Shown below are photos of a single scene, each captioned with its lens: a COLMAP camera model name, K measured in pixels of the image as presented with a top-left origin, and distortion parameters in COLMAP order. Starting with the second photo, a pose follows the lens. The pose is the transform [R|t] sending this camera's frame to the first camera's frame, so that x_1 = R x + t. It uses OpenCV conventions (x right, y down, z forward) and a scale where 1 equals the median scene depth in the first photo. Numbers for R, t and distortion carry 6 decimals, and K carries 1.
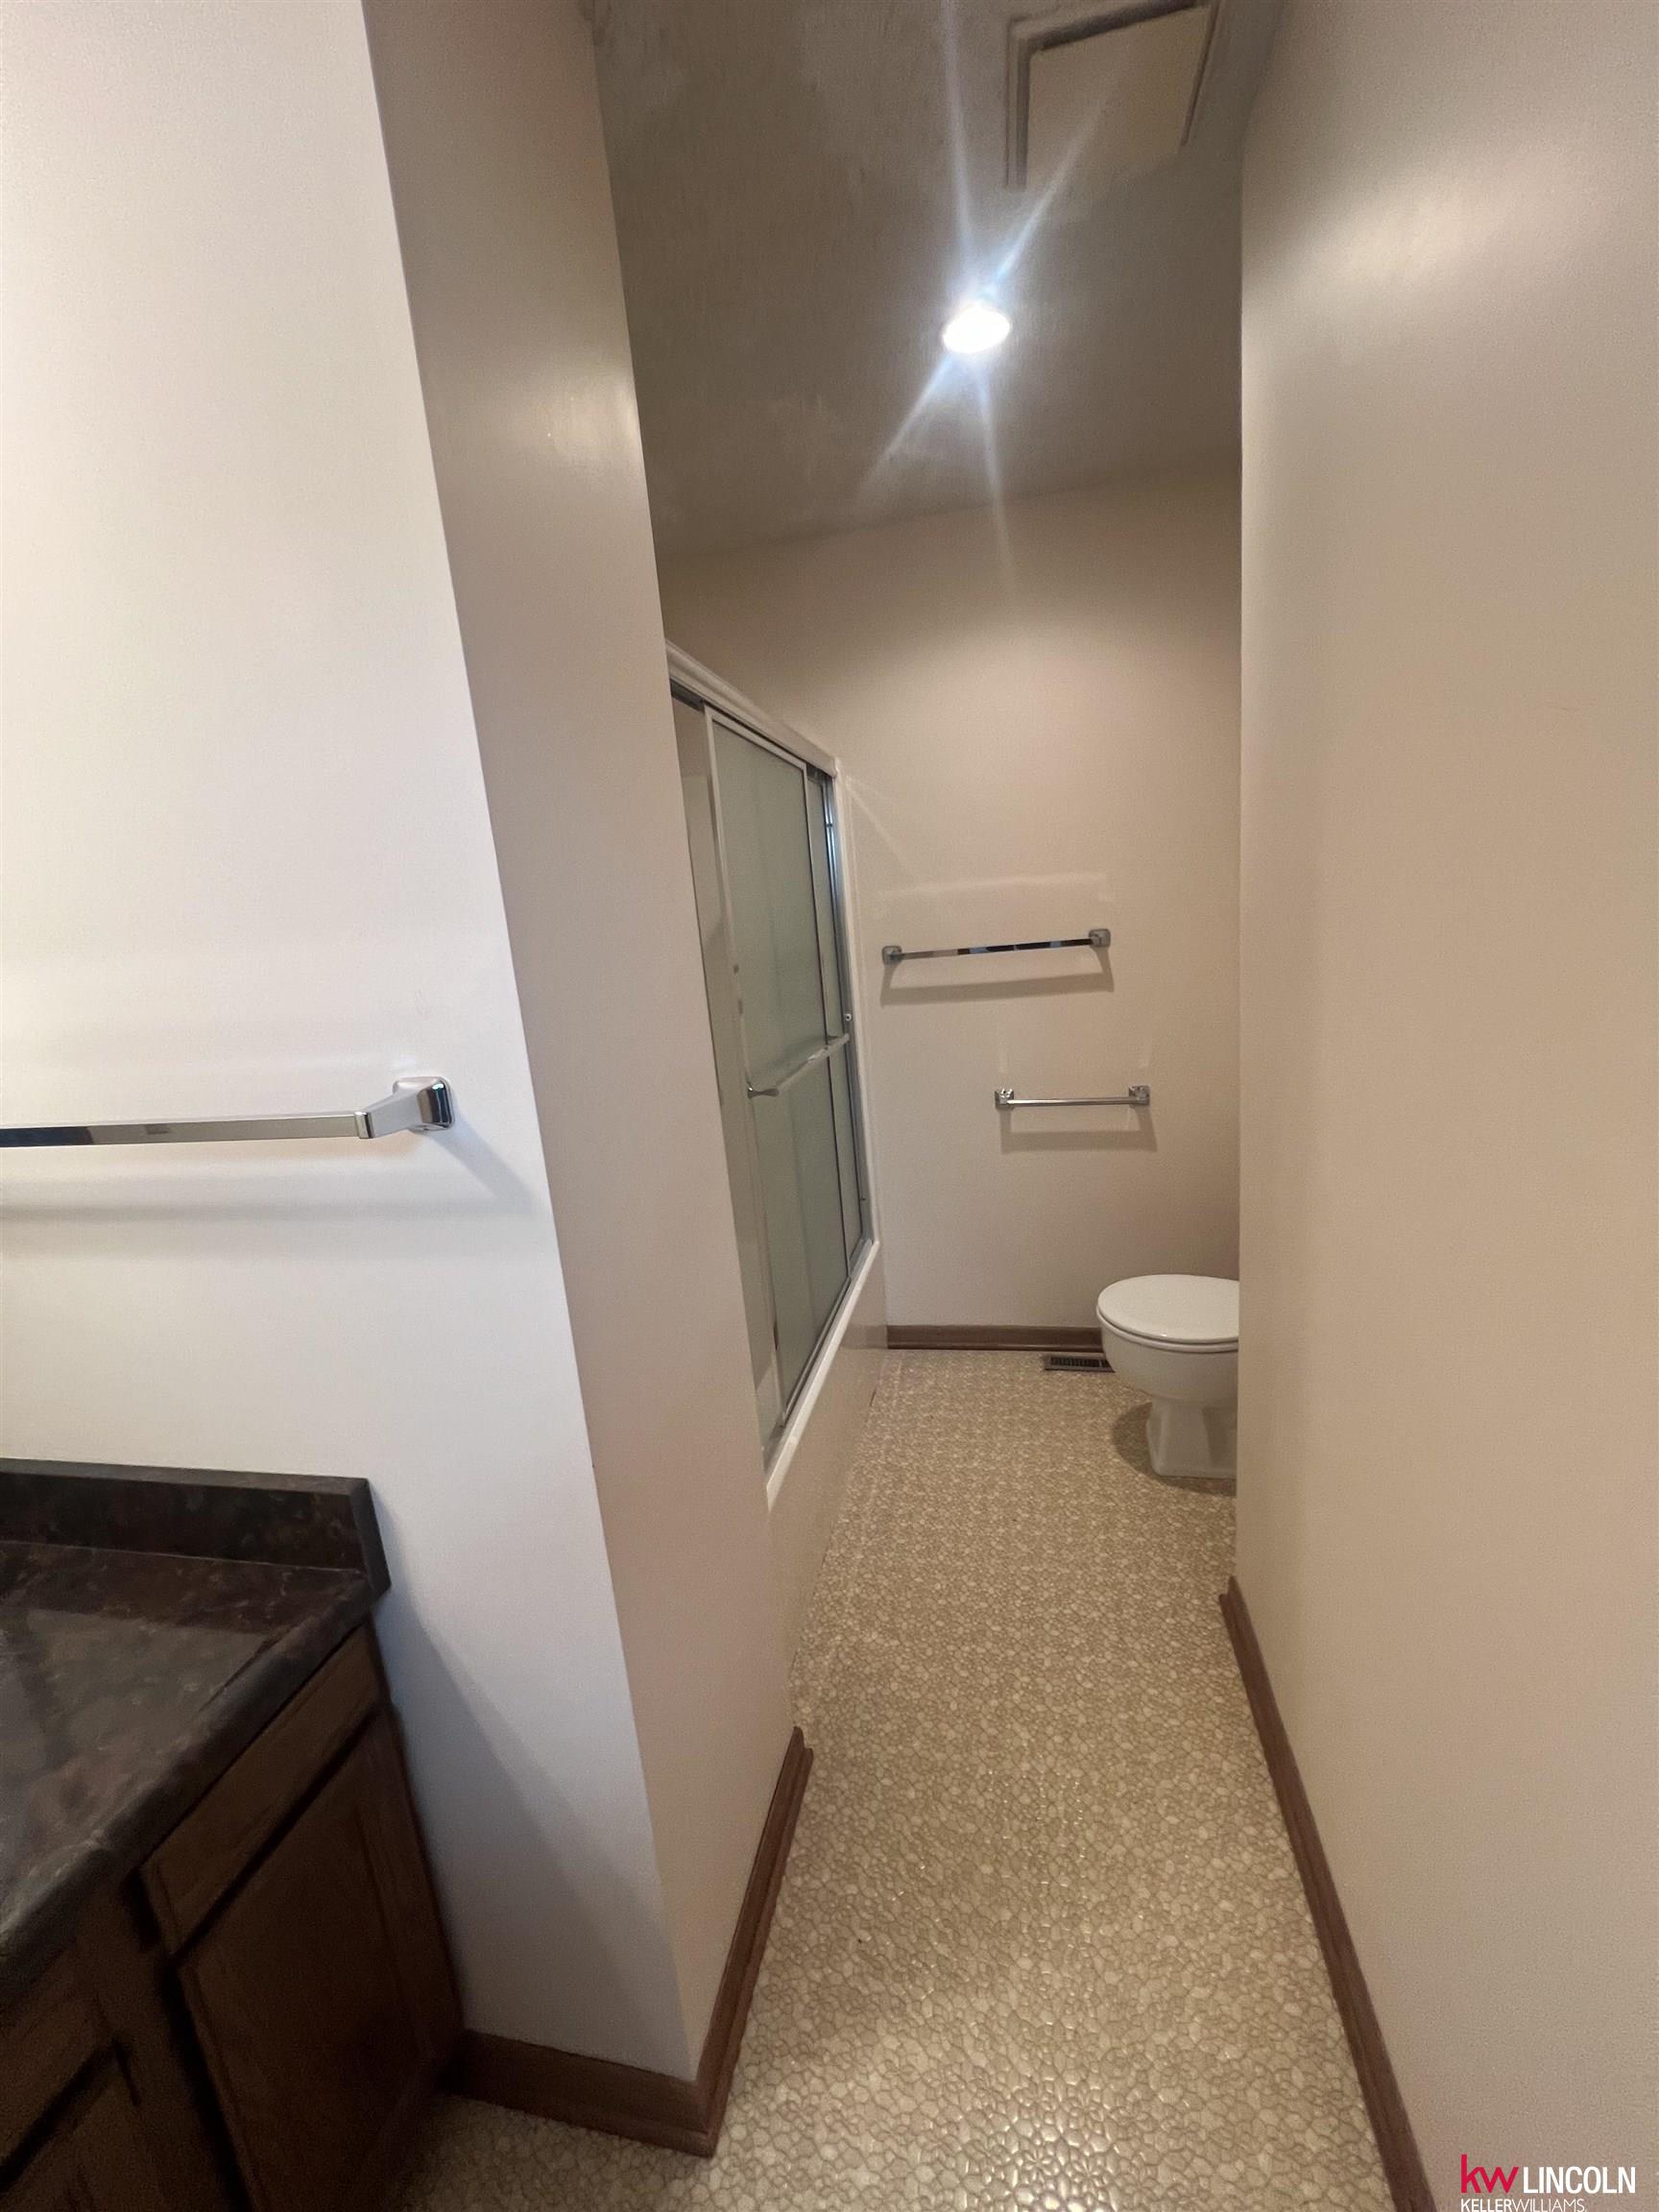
lens RADIAL K [[888.0, 0, 831.7], [0, 888.0, 1106.9], [0, 0, 1]] dist [0.001770, 0.000147]
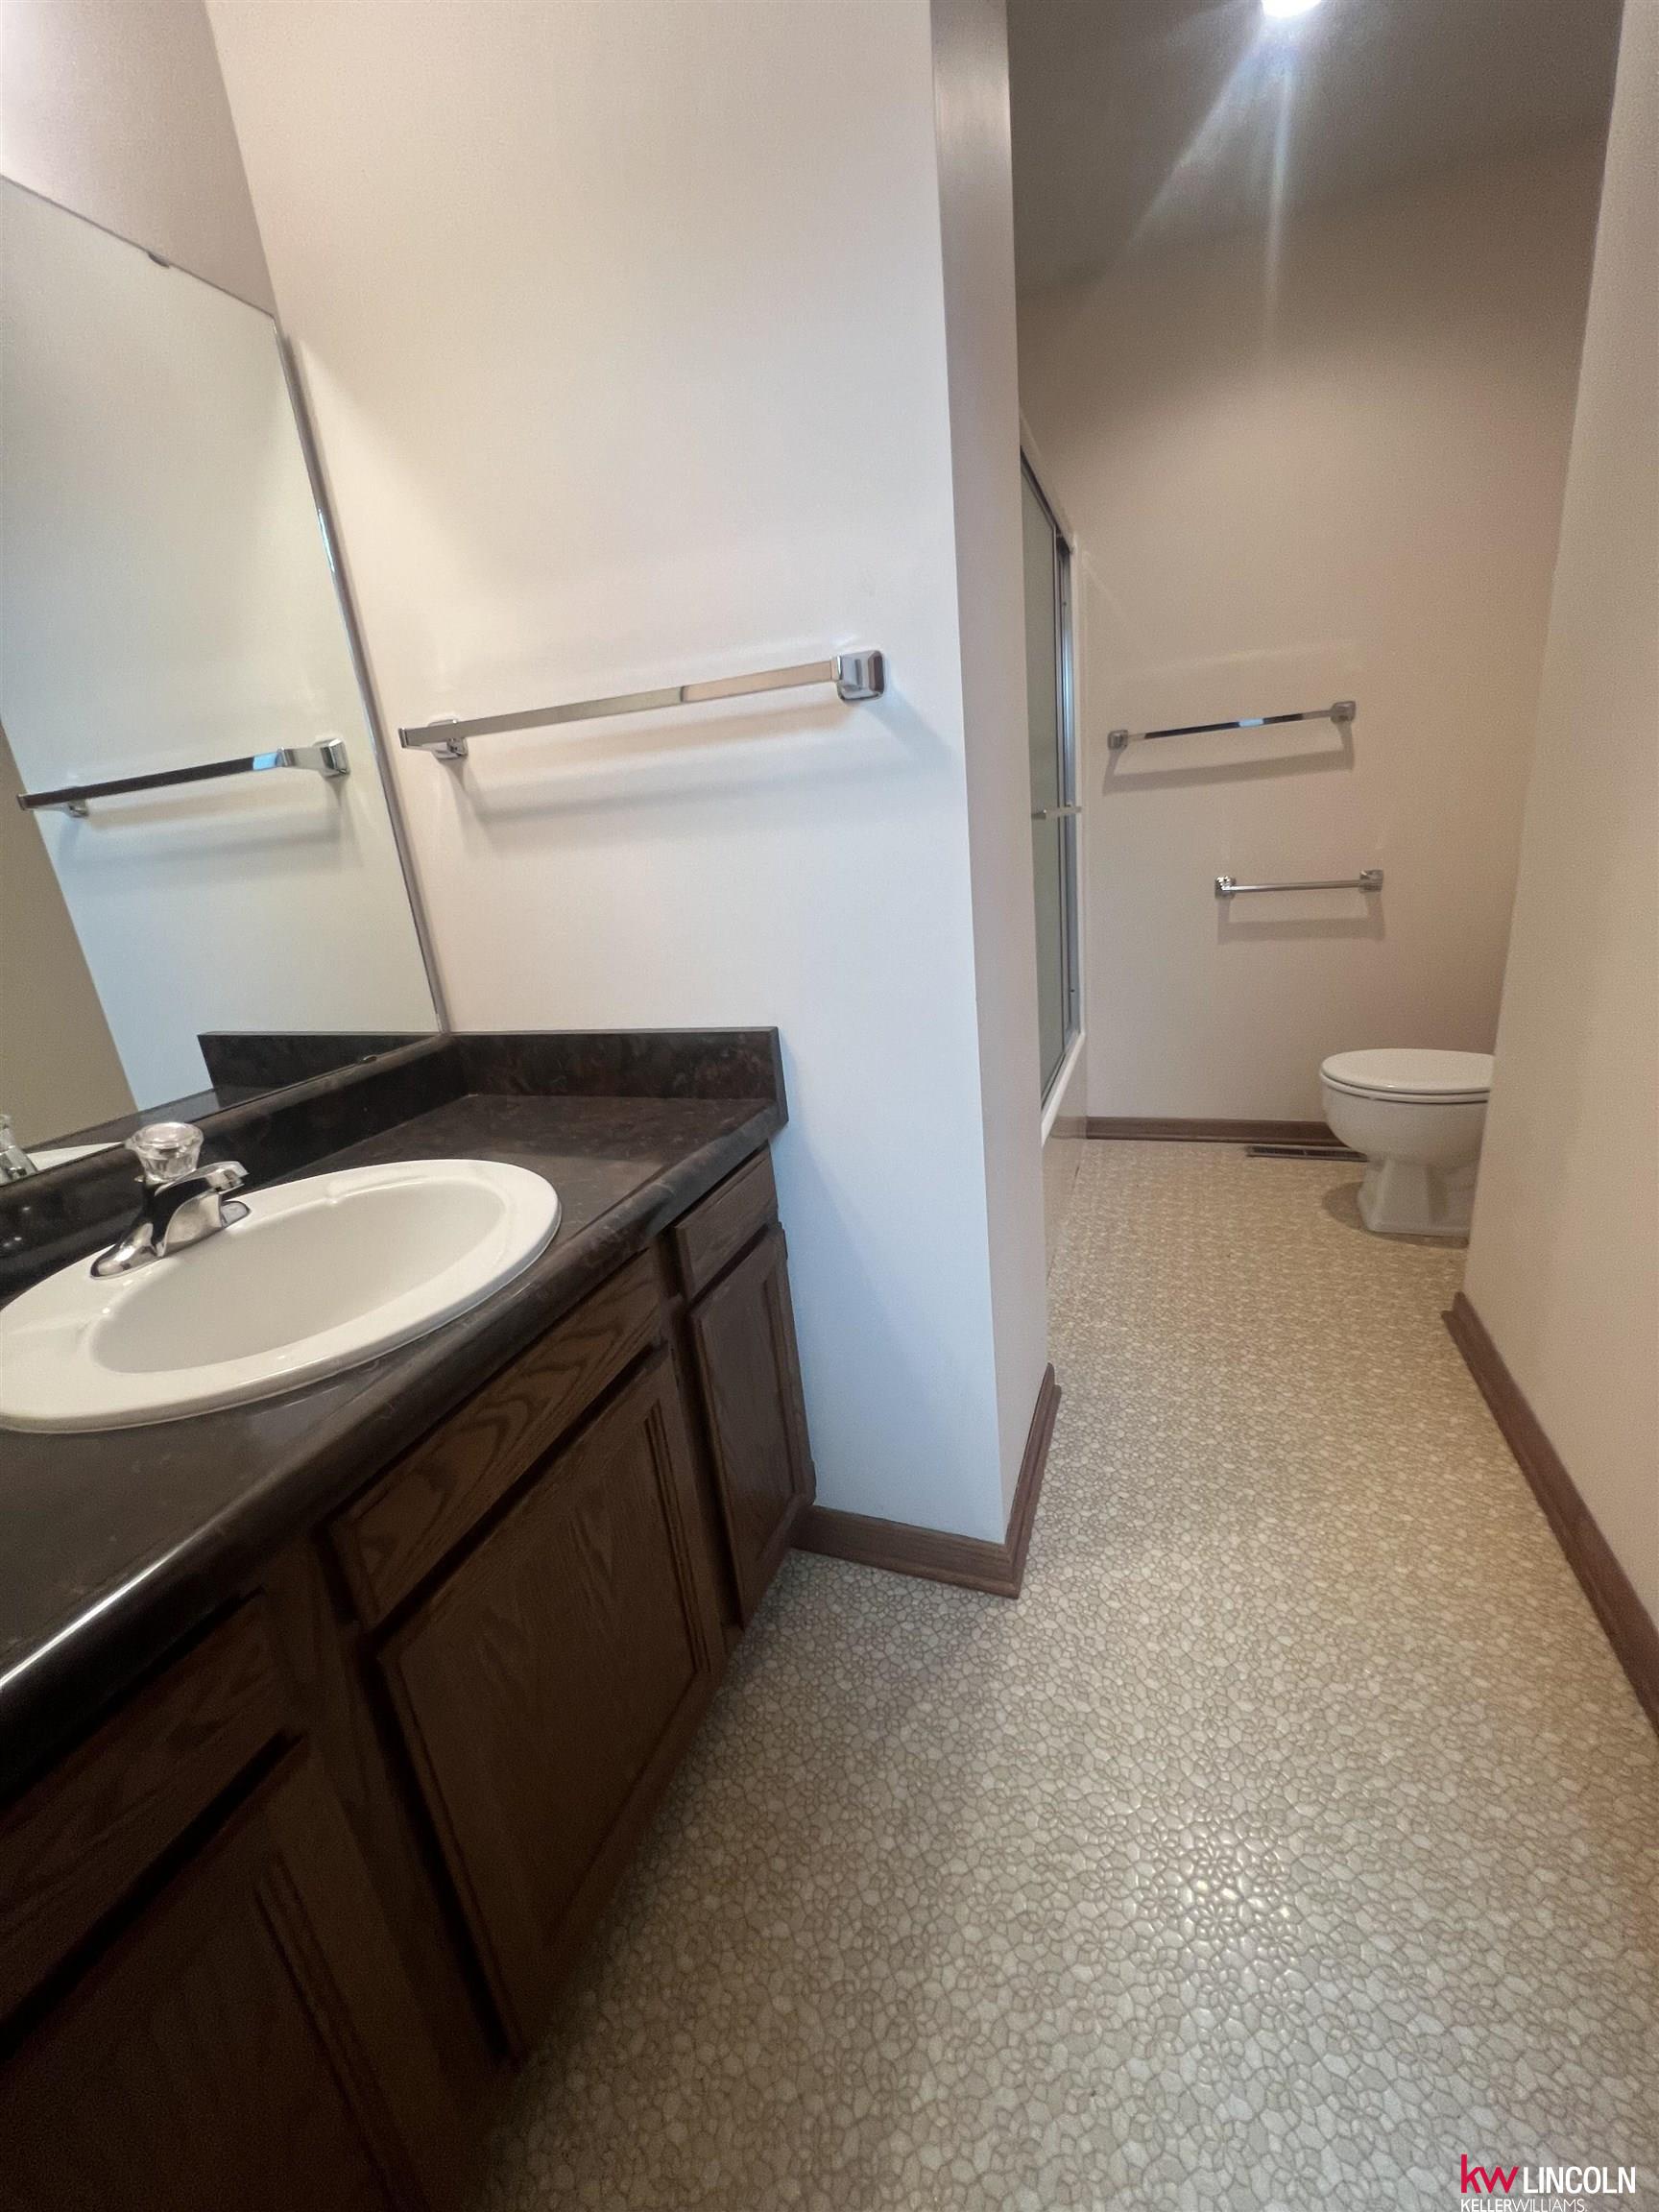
lens RADIAL K [[888.0, 0, 830.5], [0, 888.0, 1107.3], [0, 0, 1]] dist [0.001770, 0.000147]
pose [[0.989014, 0.035283, -0.143550, -0.142199], [-0.020120, 0.994190, 0.105746, 0.212661], [0.146447, -0.101696, 0.983977, -0.123657]]
